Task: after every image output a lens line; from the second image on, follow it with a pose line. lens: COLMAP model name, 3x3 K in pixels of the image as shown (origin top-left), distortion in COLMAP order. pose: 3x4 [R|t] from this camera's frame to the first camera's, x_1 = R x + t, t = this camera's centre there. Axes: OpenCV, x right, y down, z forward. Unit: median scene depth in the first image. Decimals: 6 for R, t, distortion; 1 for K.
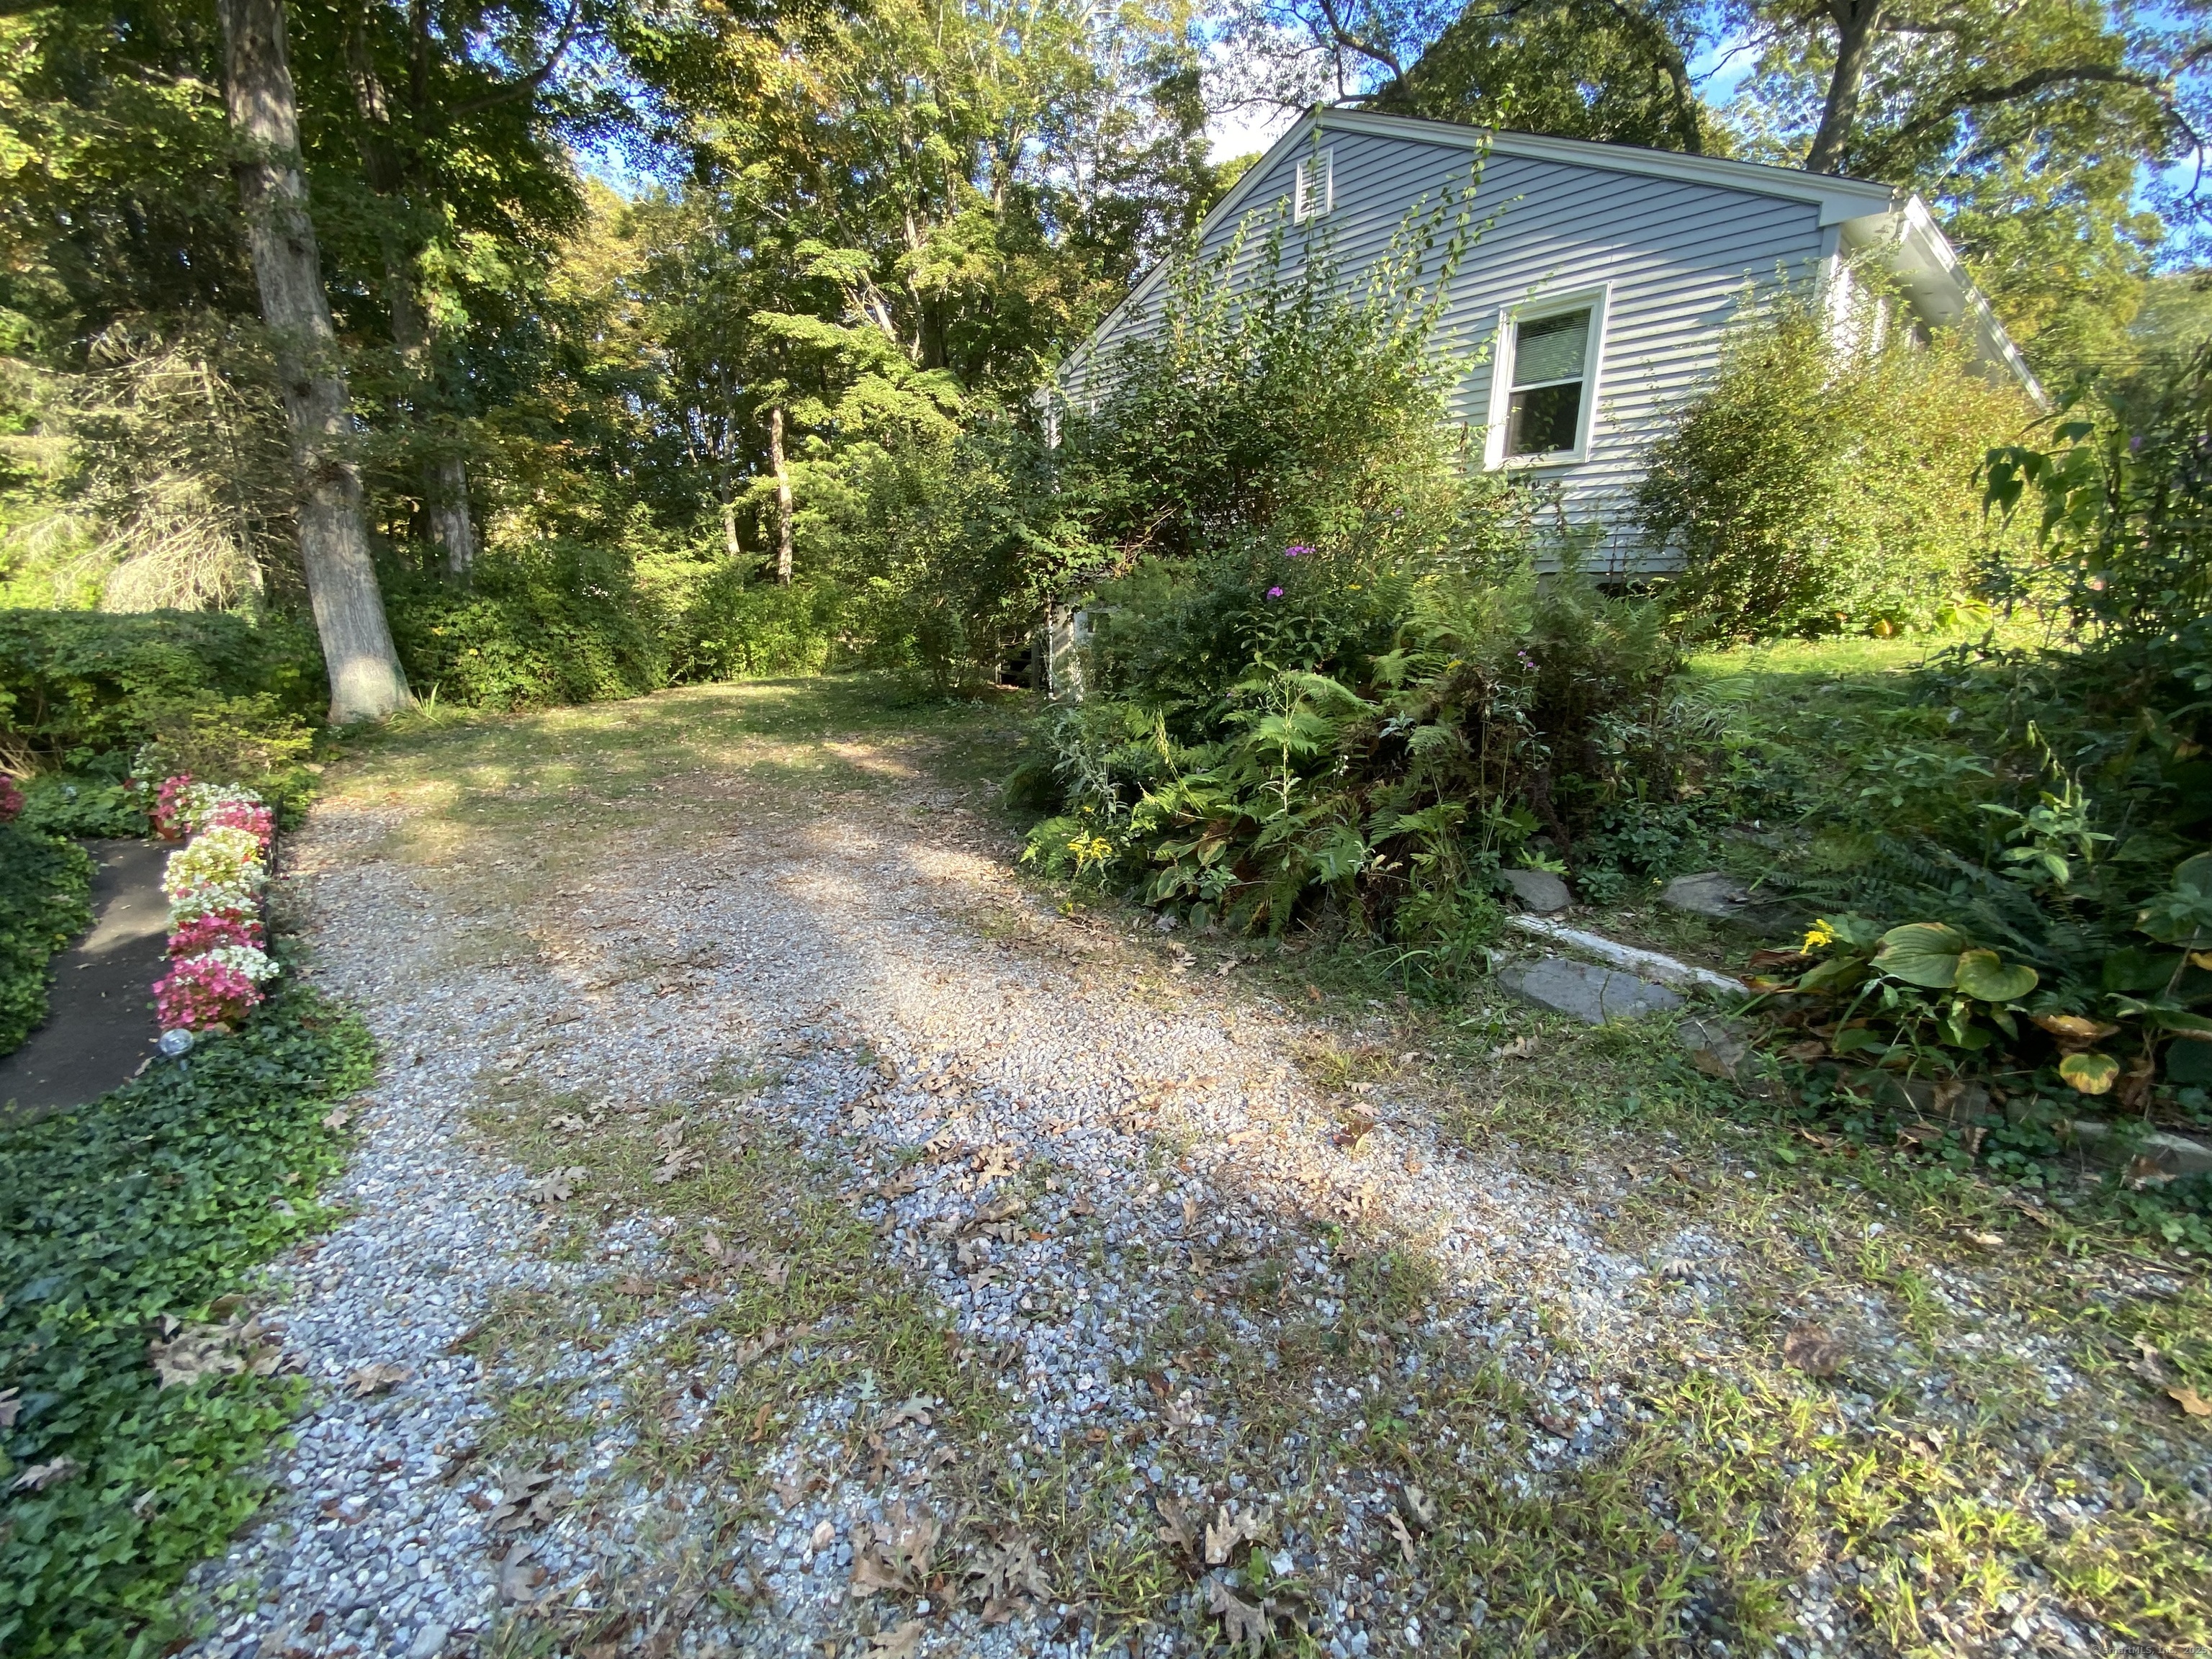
lens RADIAL K [[896.5, 0, 1109.6], [0, 896.5, 826.6], [0, 0, 1]] dist [0.064470, -0.038488]
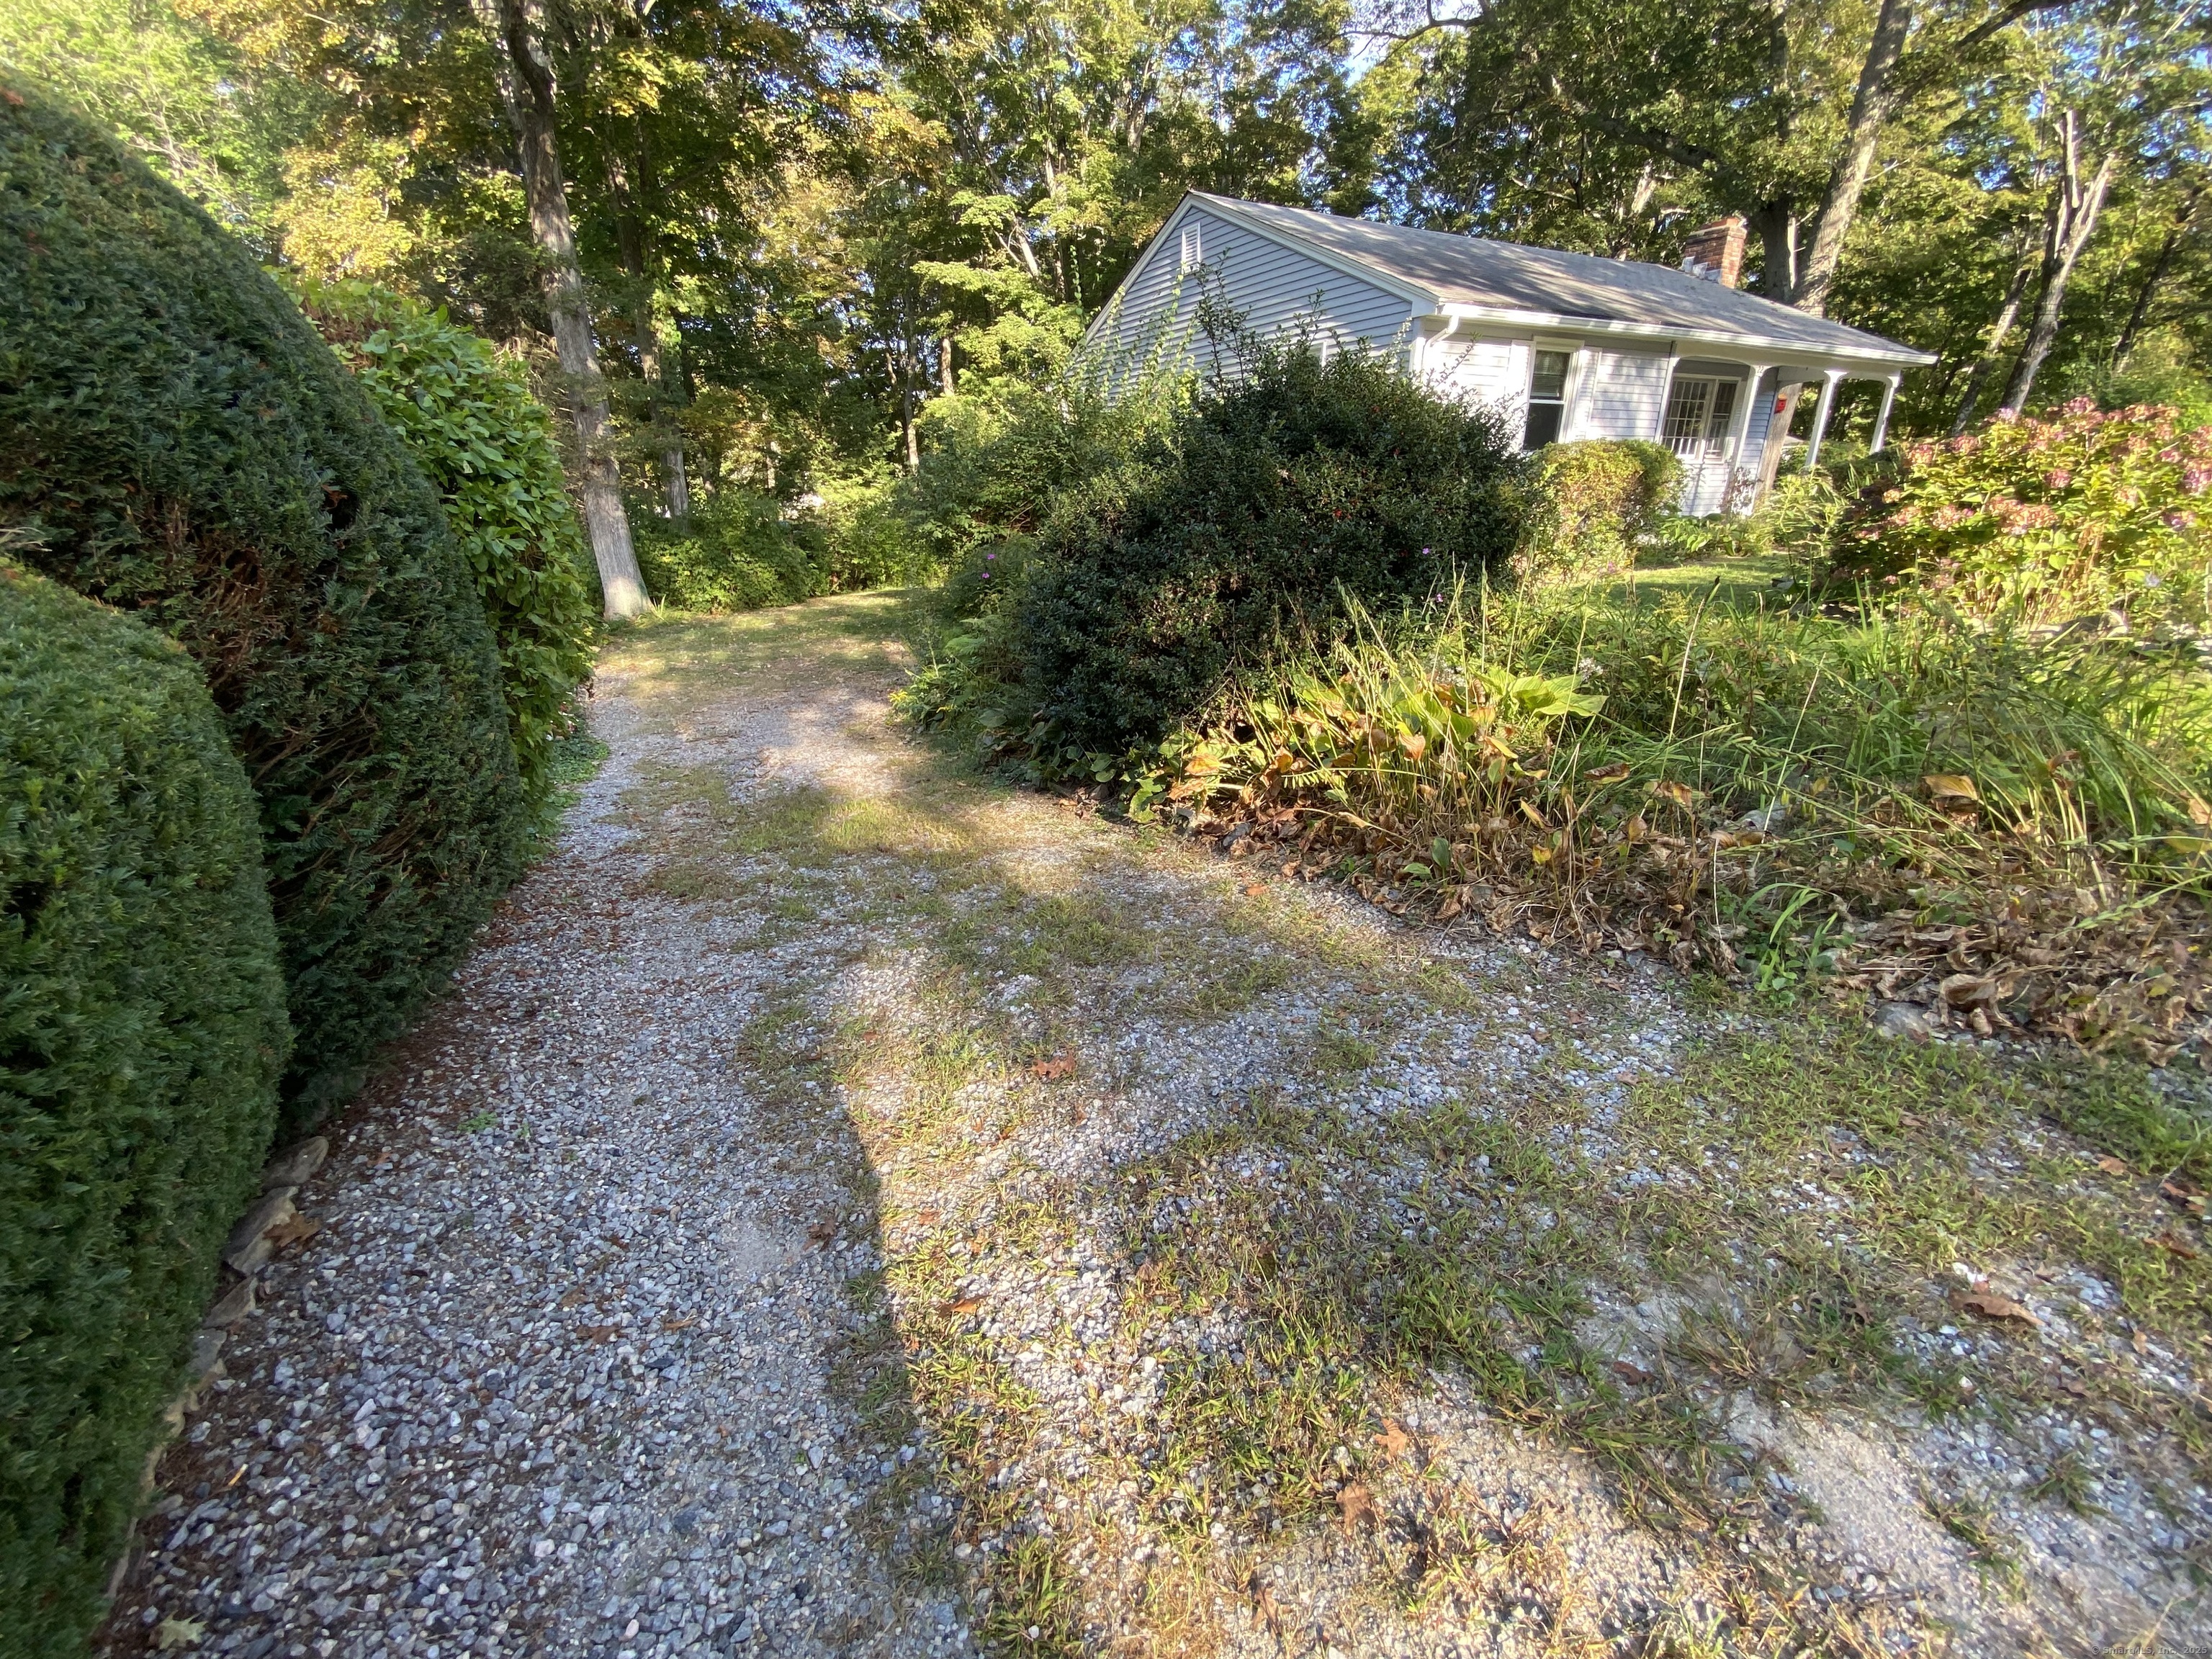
lens RADIAL K [[896.5, 0, 1109.6], [0, 896.5, 826.6], [0, 0, 1]] dist [0.064470, -0.038488]
pose [[0.976361, 0.068763, -0.204919, 0.152493], [-0.046192, 0.992525, 0.112963, 0.010218], [0.211154, -0.100827, 0.972239, -0.166995]]
